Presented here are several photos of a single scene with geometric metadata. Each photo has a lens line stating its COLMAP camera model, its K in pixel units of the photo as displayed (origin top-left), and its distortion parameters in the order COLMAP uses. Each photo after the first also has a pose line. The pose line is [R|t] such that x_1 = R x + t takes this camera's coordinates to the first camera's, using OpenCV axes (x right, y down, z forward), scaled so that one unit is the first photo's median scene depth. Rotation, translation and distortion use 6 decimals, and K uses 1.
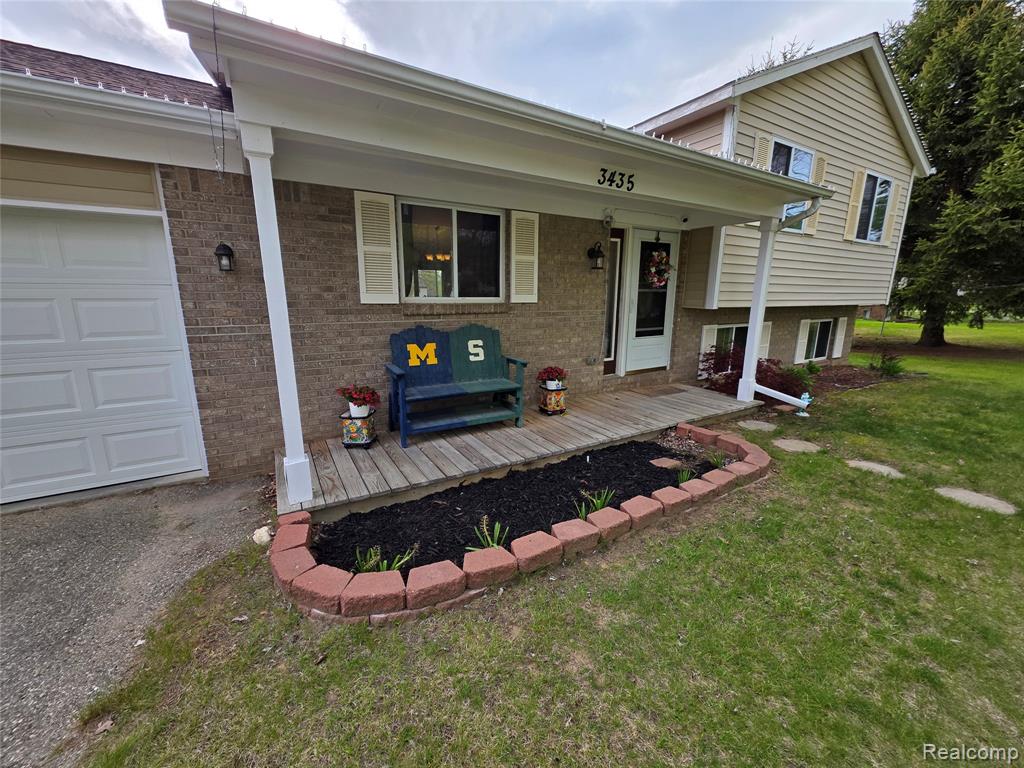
lens RADIAL K [[414.9, 0, 512.0], [0, 414.9, 384.0], [0, 0, 1]] dist [-0.026615, 0.019949]
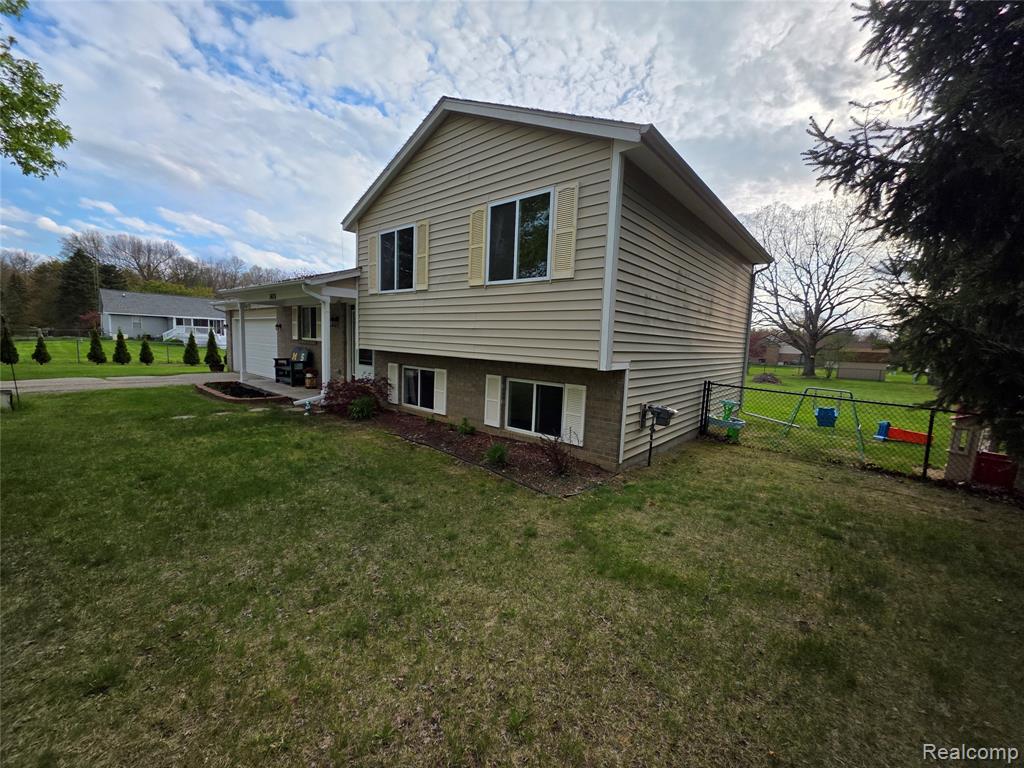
lens RADIAL K [[408.7, 0, 511.6], [0, 408.7, 398.7], [0, 0, 1]] dist [0.033049, 0.000105]
pose [[0.306590, 0.140222, -0.941456, 2.677262], [-0.243544, 0.967721, 0.064823, -0.299620], [0.920157, 0.209412, 0.330844, 1.307543]]
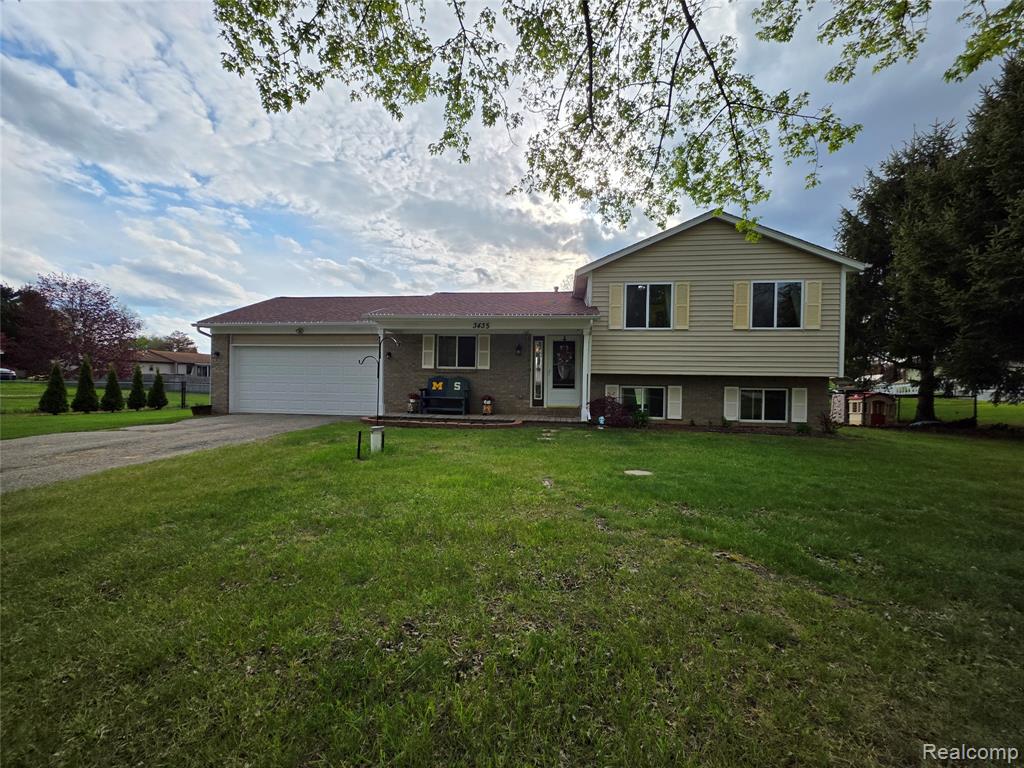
lens RADIAL K [[414.9, 0, 512.0], [0, 414.9, 384.0], [0, 0, 1]] dist [-0.026615, 0.019949]
pose [[0.778297, 0.009719, -0.627821, 1.717841], [-0.146763, 0.974999, -0.166846, 0.276280], [0.610503, 0.221997, 0.760265, -0.755909]]
